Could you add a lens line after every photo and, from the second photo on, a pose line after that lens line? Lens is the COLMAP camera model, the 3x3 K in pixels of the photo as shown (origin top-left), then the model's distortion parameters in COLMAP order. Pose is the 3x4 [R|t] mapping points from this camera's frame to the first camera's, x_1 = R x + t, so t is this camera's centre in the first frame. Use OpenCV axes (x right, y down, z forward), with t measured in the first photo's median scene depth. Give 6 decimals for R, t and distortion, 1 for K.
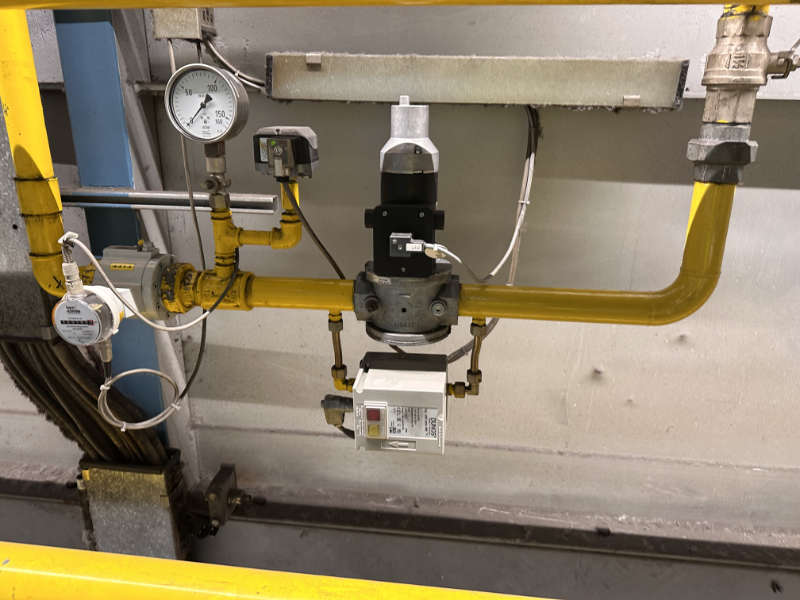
lens RADIAL K [[572.6, 0, 400.0], [0, 572.6, 300.0], [0, 0, 1]] dist [0.144847, -0.000931]
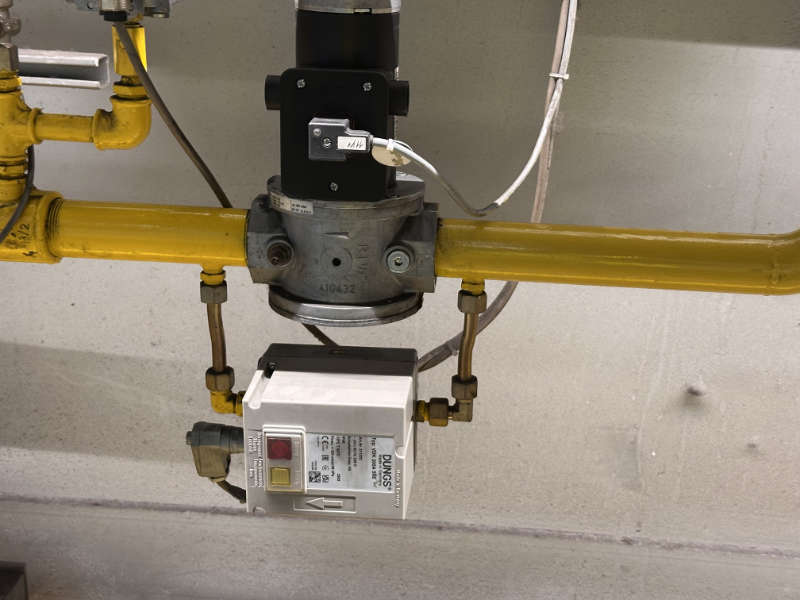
lens RADIAL K [[1123.2, 0, 400.0], [0, 1123.2, 300.0], [0, 0, 1]] dist [0.169859, -0.151264]
pose [[0.999228, 0.009268, 0.038187, 0.025403], [-0.009420, 0.999948, 0.003817, 0.046766], [-0.038149, -0.004174, 0.999263, -0.086442]]
